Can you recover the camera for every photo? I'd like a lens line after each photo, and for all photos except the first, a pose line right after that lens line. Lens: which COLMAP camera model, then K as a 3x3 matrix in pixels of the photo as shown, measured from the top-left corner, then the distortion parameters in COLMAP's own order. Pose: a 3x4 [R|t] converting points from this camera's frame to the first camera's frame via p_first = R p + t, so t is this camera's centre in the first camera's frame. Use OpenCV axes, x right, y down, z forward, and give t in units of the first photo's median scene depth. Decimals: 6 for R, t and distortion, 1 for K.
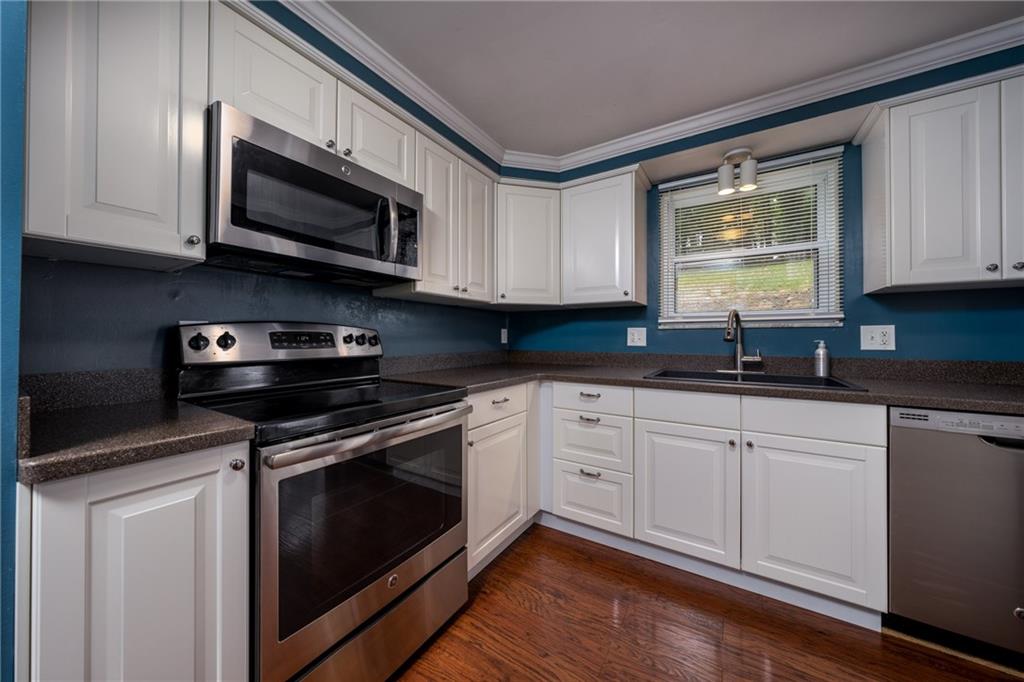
lens RADIAL K [[345.0, 0, 519.3], [0, 345.0, 335.1], [0, 0, 1]] dist [-0.006377, -0.000029]
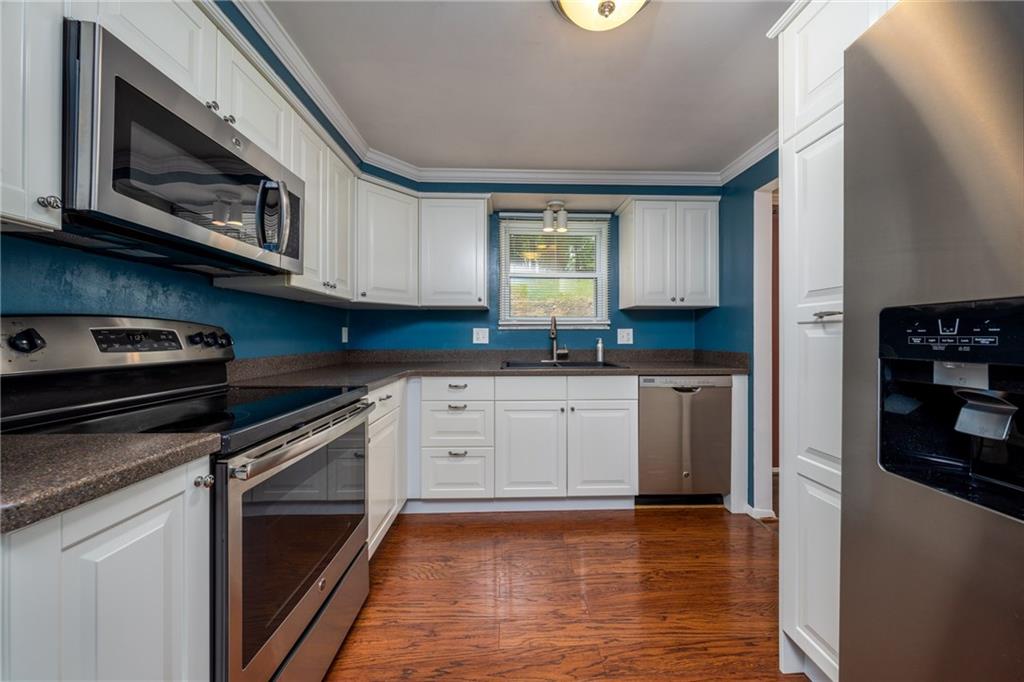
lens RADIAL K [[345.0, 0, 519.3], [0, 345.0, 335.1], [0, 0, 1]] dist [-0.006377, -0.000029]
pose [[0.829006, 0.001333, 0.559238, -0.282002], [-0.003324, 0.999991, 0.002545, -0.001119], [-0.559230, -0.003969, 0.829003, -0.077828]]
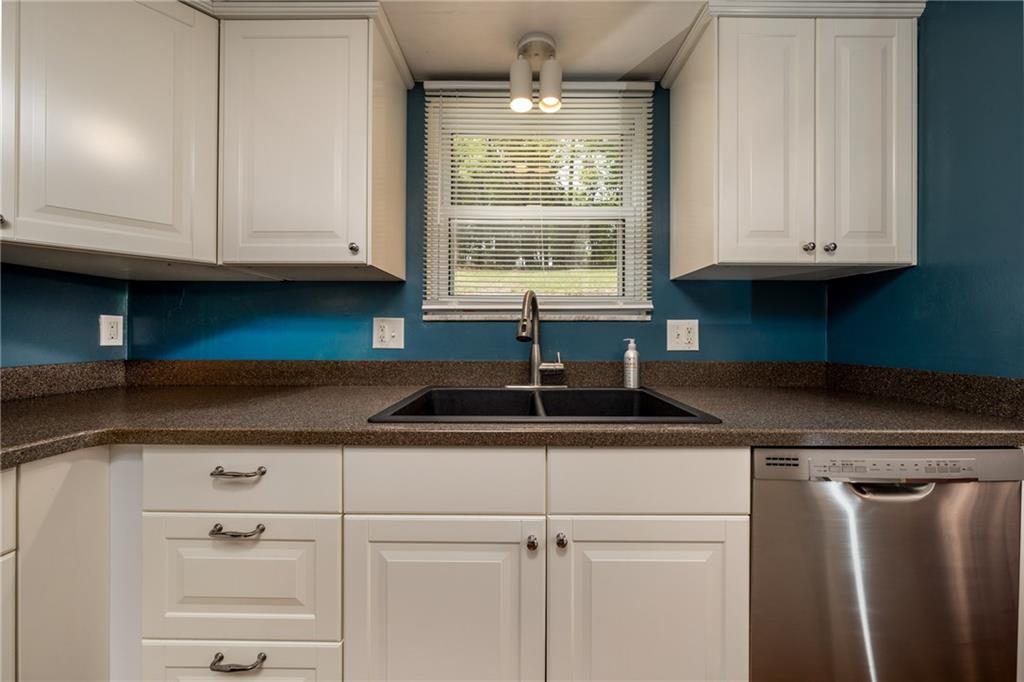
lens RADIAL K [[359.8, 0, 520.3], [0, 359.8, 333.0], [0, 0, 1]] dist [-0.000107, -0.000013]
pose [[0.848616, 0.005094, 0.528986, 0.271018], [-0.005750, 0.999983, -0.000405, 0.004697], [-0.528979, -0.002698, 0.848631, 0.471204]]
